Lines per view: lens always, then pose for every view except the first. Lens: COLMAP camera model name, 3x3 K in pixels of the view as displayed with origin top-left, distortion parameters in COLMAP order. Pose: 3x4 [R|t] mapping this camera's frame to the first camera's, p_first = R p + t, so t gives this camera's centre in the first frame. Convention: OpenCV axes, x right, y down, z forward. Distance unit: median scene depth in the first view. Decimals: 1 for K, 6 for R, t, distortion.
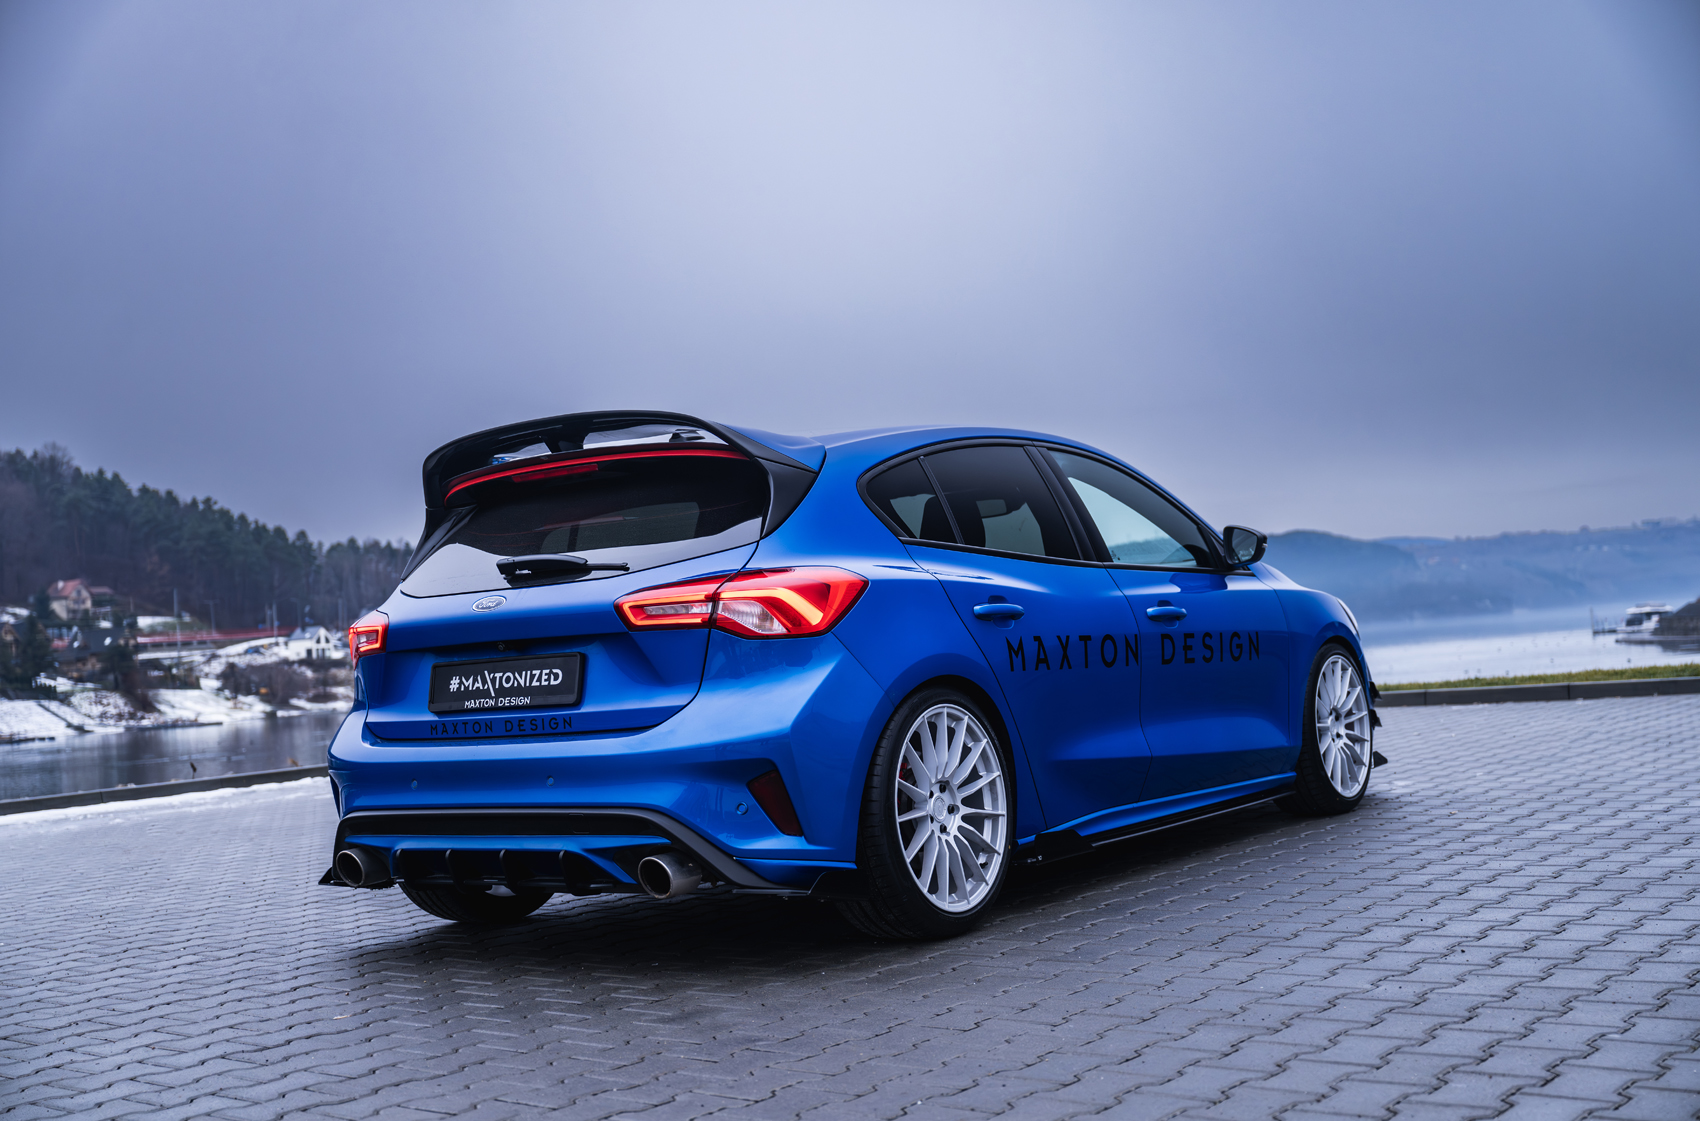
lens RADIAL K [[1888.6, 0, 863.2], [0, 1888.6, 562.0], [0, 0, 1]] dist [0.007242, 0.000000]
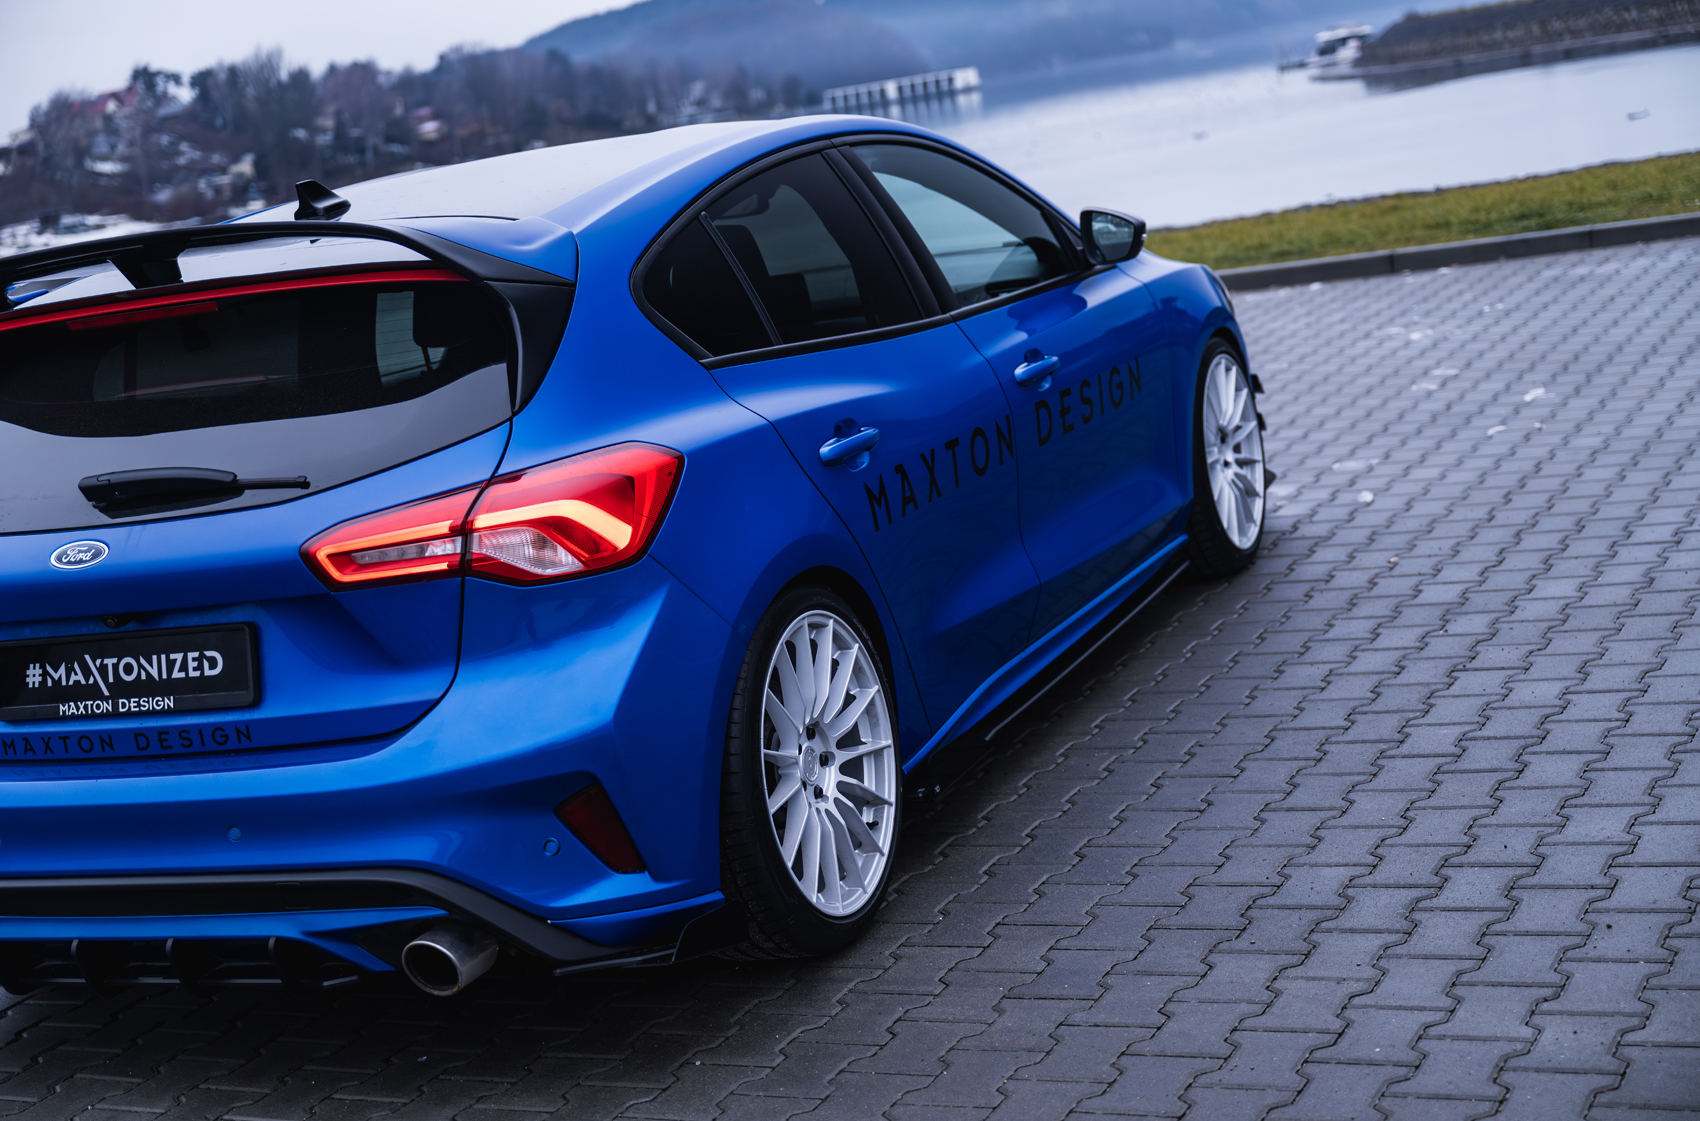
lens RADIAL K [[2497.6, 0, 854.0], [0, 2497.6, 562.3], [0, 0, 1]] dist [0.007100, 0.000000]
pose [[0.975027, -0.122717, 0.185104, -0.100471], [0.081193, 0.972742, 0.217211, -0.132116], [-0.206714, -0.196757, 0.958413, 0.154651]]
